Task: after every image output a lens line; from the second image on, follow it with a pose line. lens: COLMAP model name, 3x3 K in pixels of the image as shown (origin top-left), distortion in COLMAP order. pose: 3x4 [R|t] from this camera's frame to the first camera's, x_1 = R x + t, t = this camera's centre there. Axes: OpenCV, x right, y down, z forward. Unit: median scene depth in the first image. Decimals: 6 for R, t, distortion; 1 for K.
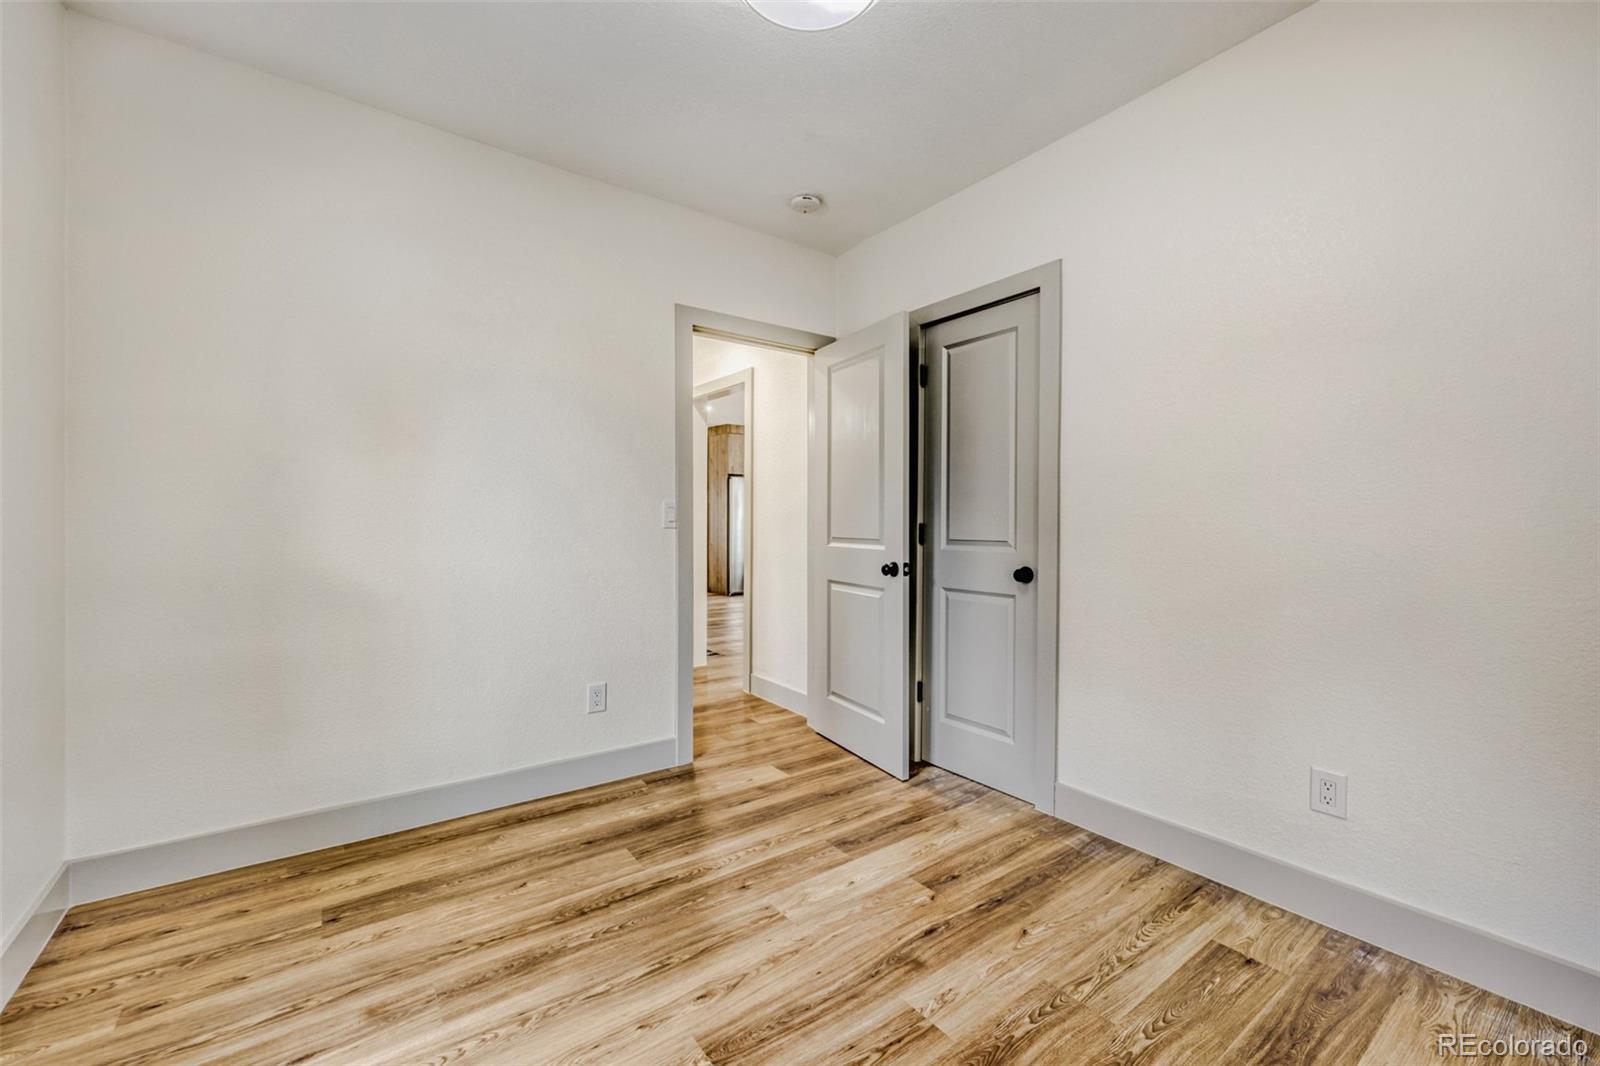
lens RADIAL K [[647.4, 0, 793.3], [0, 647.4, 523.5], [0, 0, 1]] dist [0.002514, 0.000144]
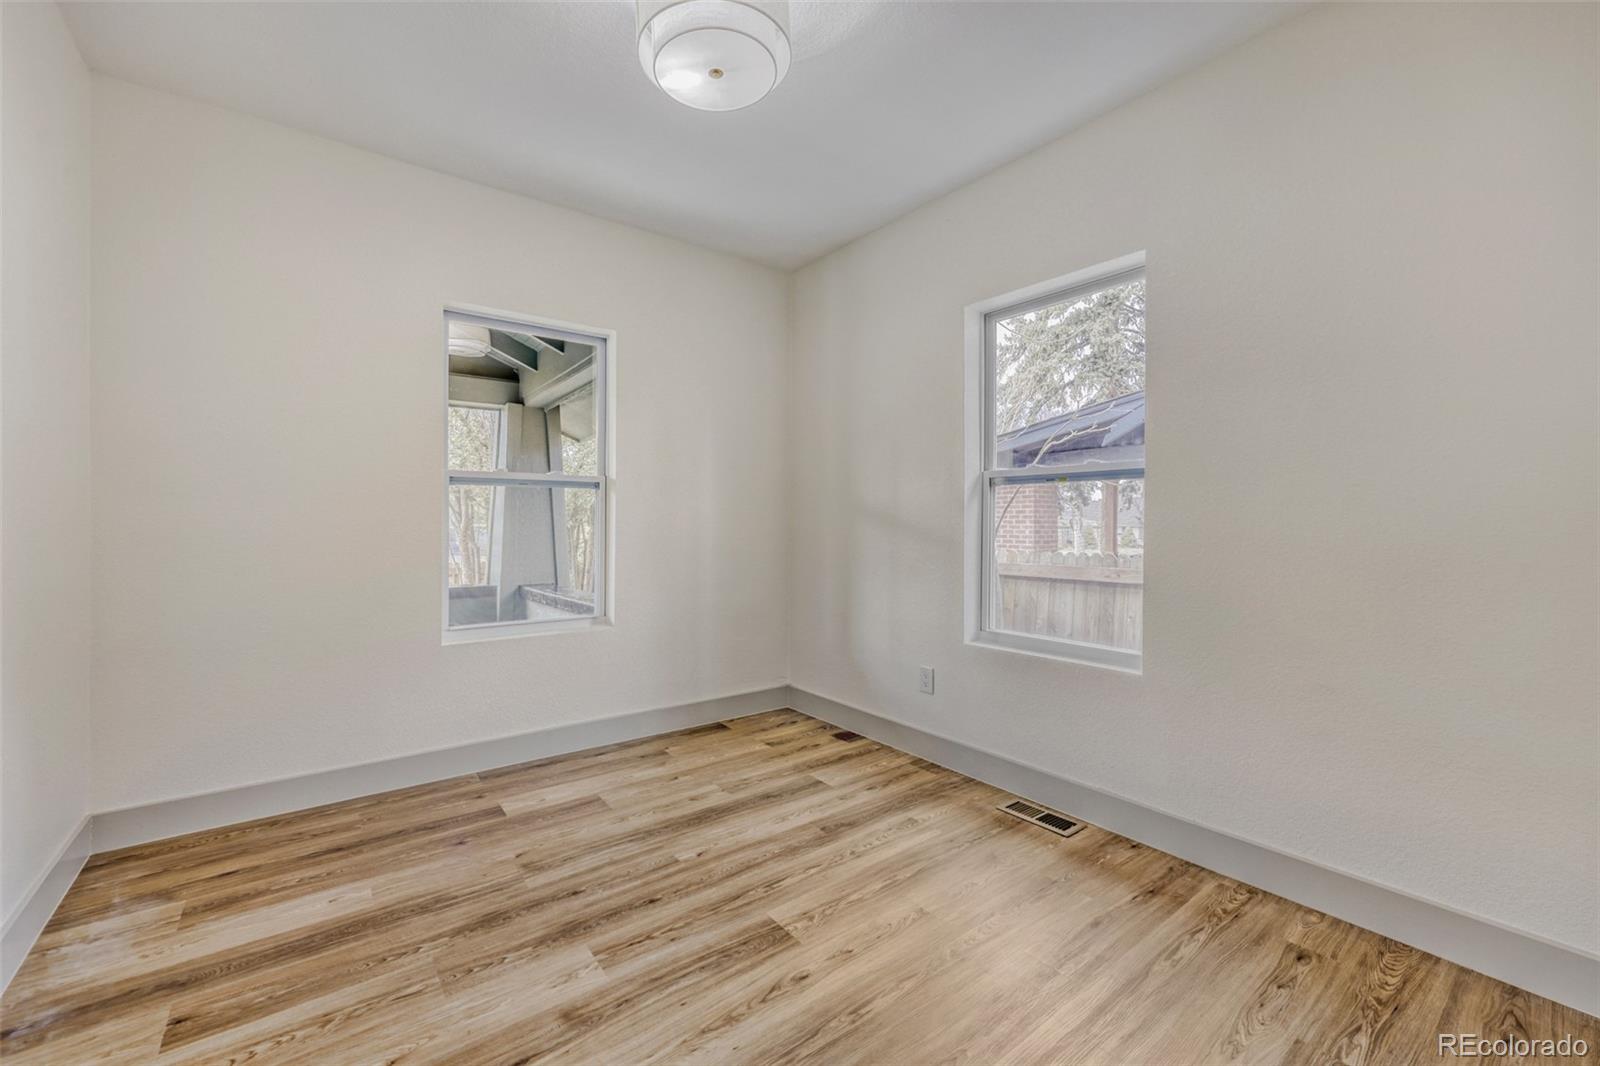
lens RADIAL K [[647.4, 0, 793.3], [0, 647.4, 523.5], [0, 0, 1]] dist [0.002514, 0.000144]
pose [[-0.999698, -0.002504, -0.024461, -0.096578], [-0.002519, 0.999997, 0.000561, 0.010425], [0.024460, 0.000622, -0.999701, 2.004376]]
